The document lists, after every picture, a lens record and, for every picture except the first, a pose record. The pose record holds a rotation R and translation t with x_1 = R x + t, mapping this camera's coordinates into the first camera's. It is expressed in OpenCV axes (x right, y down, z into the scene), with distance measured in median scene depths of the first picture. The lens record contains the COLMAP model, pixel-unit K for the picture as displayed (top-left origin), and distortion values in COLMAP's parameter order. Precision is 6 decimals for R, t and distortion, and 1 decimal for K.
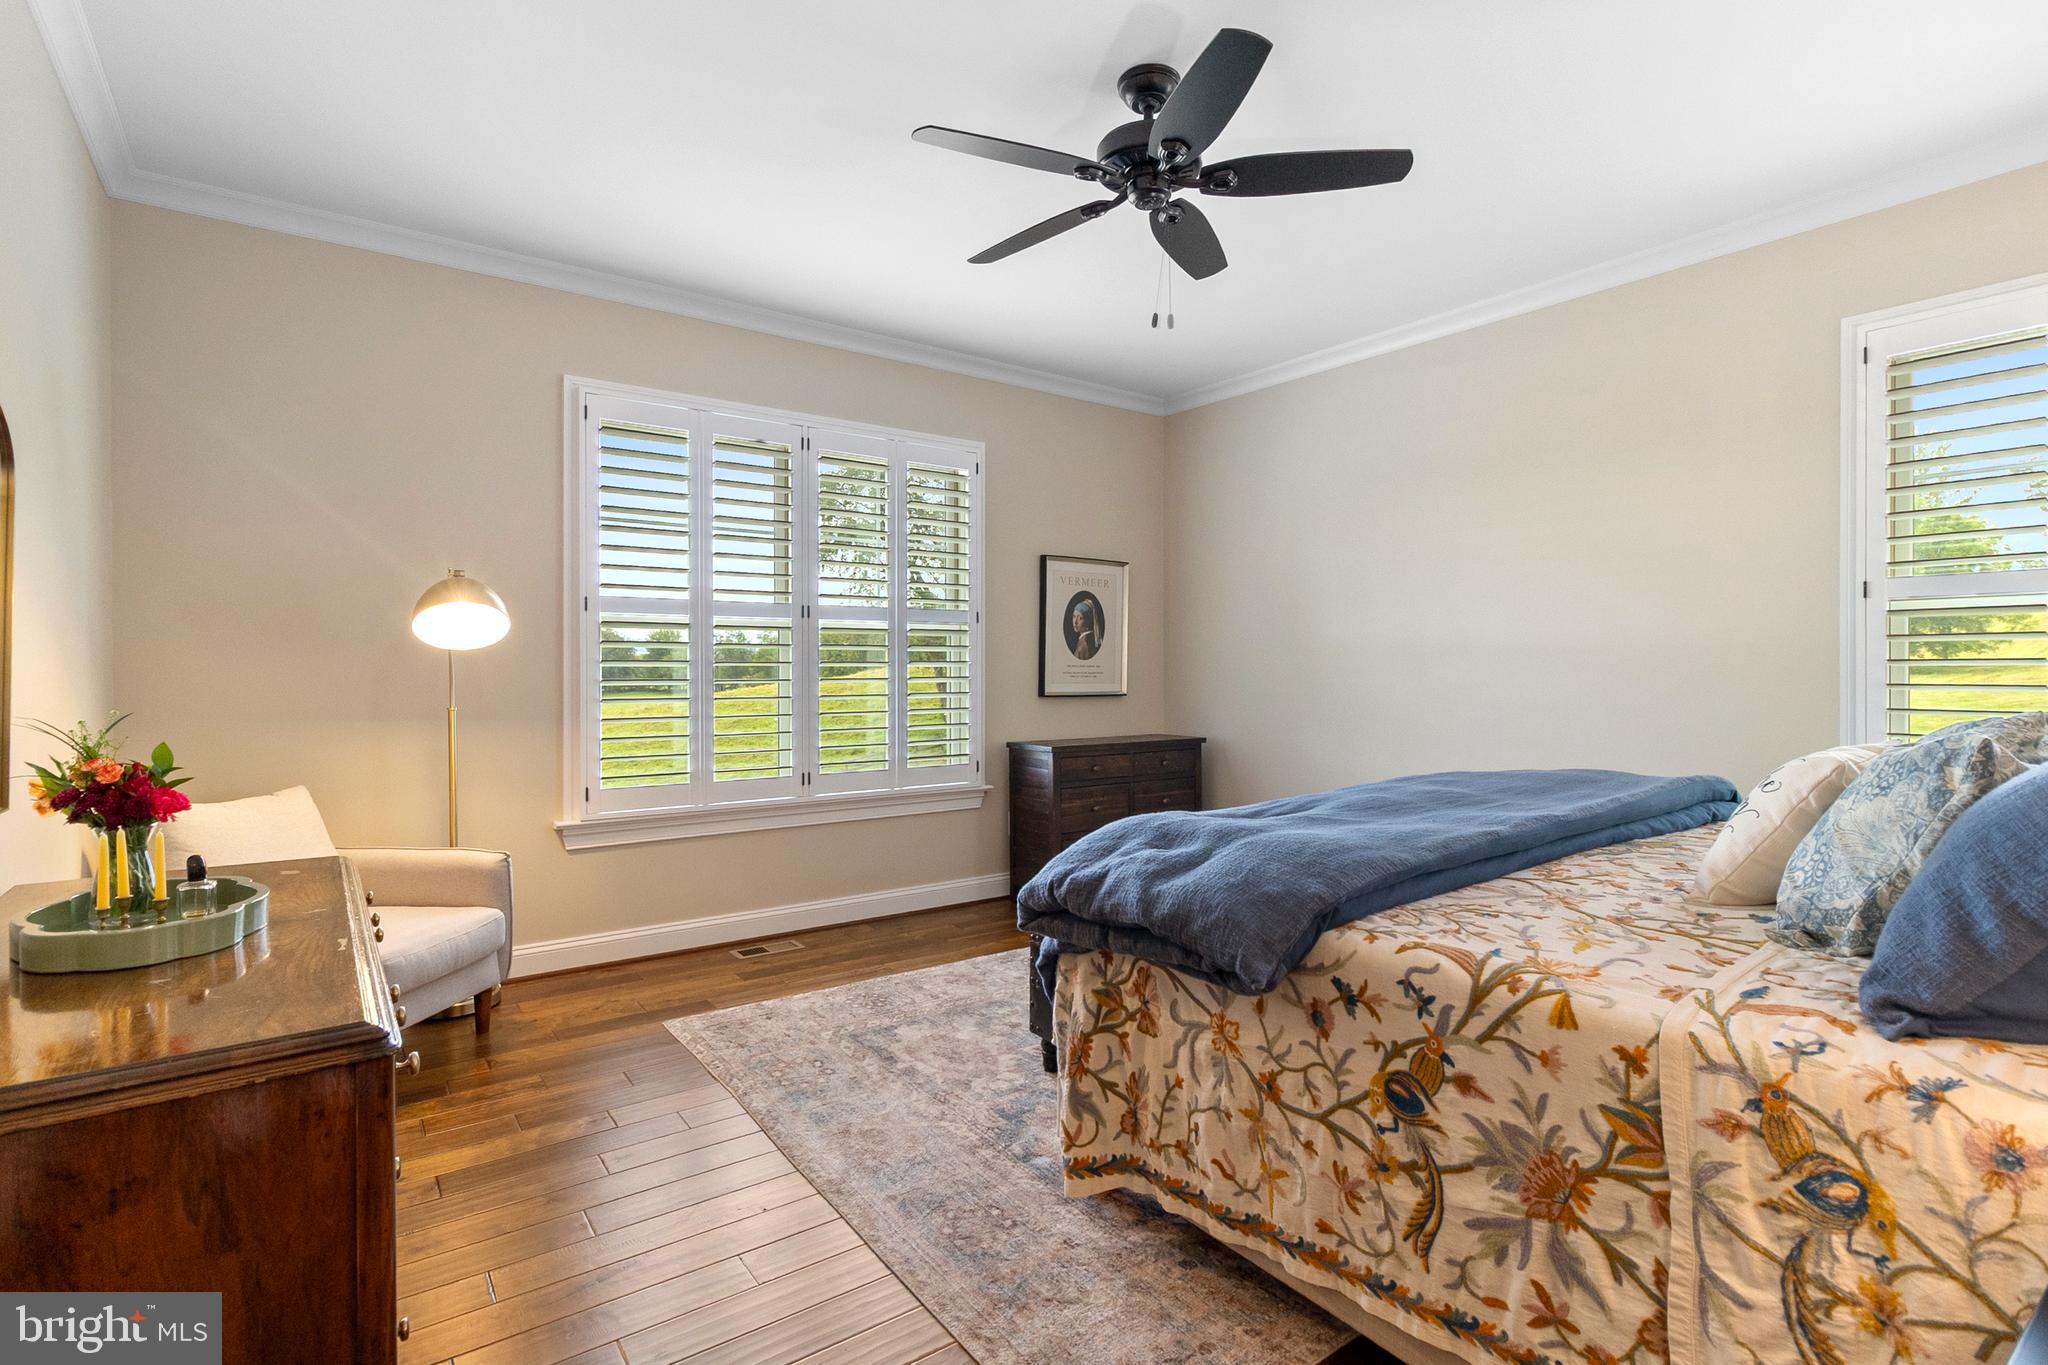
lens RADIAL K [[950.5, 0, 1014.7], [0, 950.5, 670.1], [0, 0, 1]] dist [0.001445, -0.000713]
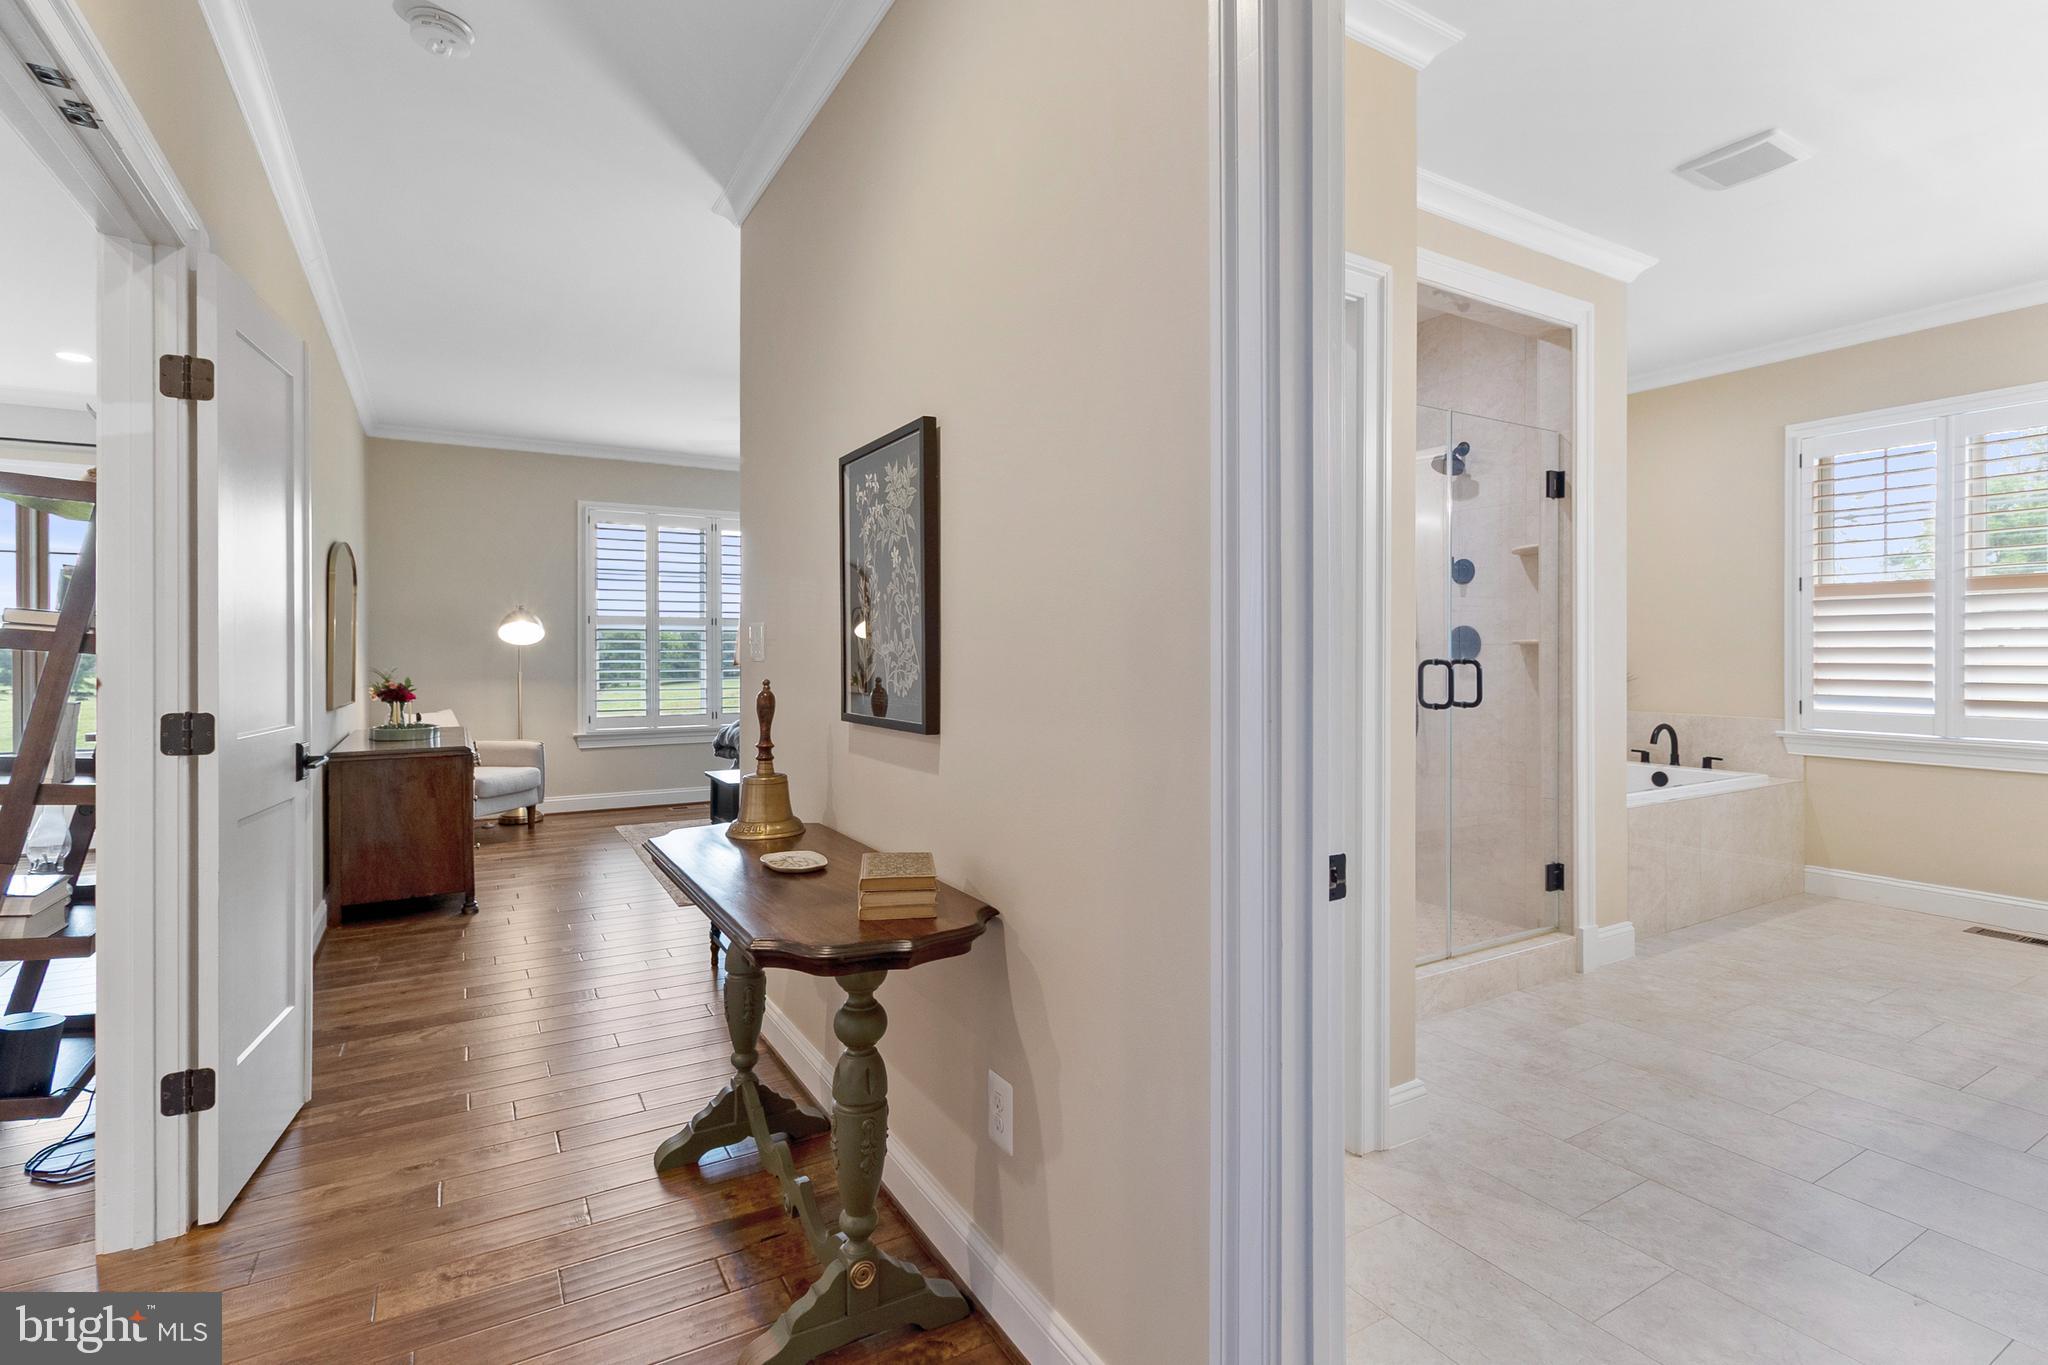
lens RADIAL K [[950.5, 0, 1028.7], [0, 950.5, 662.6], [0, 0, 1]] dist [0.001445, -0.000713]
pose [[0.995477, 0.004504, -0.094891, 0.655856], [-0.003904, 0.999971, 0.006506, 0.000805], [0.094918, -0.006107, 0.995466, -0.880581]]
